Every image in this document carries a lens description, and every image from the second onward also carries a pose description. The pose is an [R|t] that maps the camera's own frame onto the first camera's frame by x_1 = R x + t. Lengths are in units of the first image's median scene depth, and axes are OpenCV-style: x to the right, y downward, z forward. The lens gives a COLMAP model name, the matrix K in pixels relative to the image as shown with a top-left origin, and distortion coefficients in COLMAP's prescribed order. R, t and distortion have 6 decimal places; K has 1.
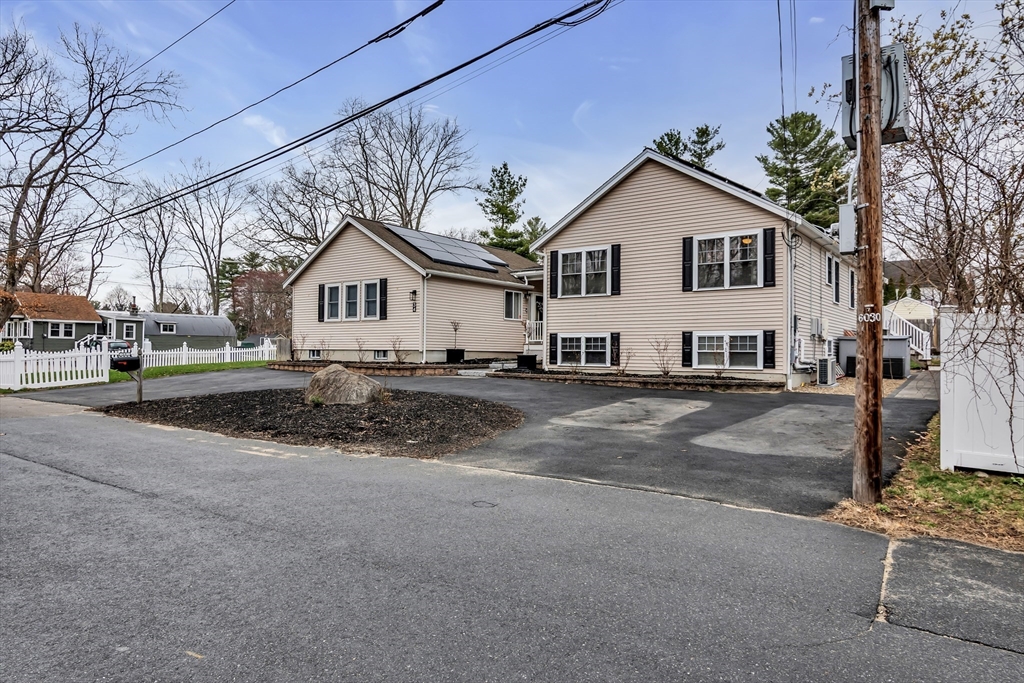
lens RADIAL K [[647.2, 0, 515.3], [0, 647.2, 331.0], [0, 0, 1]] dist [0.003235, 0.000064]
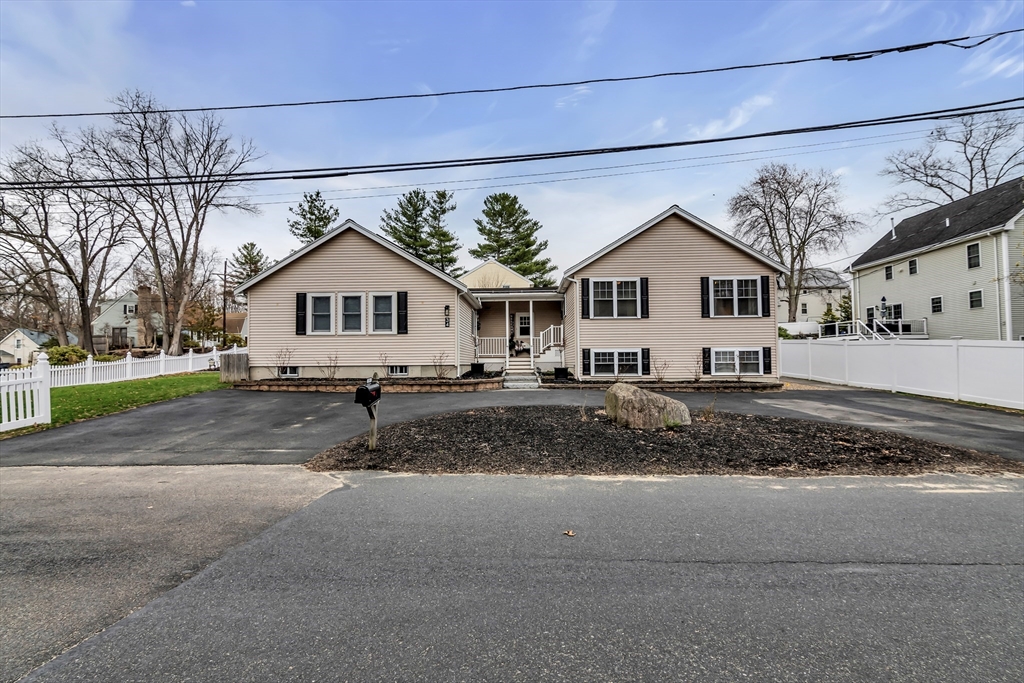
lens RADIAL K [[489.1, 0, 509.1], [0, 489.1, 340.8], [0, 0, 1]] dist [0.003630, 0.000040]
pose [[0.822382, 0.009950, 0.568849, -0.565721], [-0.005339, 0.999938, -0.009771, -0.001318], [-0.568911, 0.004998, 0.822384, 0.356212]]
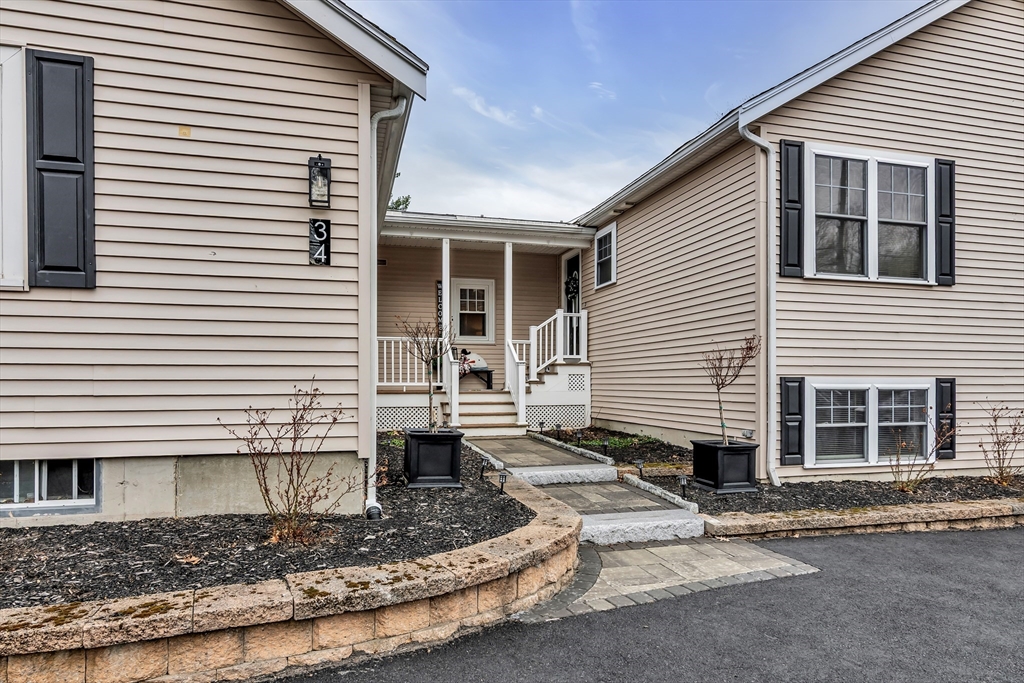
lens RADIAL K [[631.1, 0, 521.4], [0, 631.1, 379.0], [0, 0, 1]] dist [0.000505, -0.000477]
pose [[0.614146, -0.004199, 0.789181, -0.305977], [-0.024655, 0.999396, 0.024504, -0.000021], [-0.788807, -0.034506, 0.613672, 0.916773]]
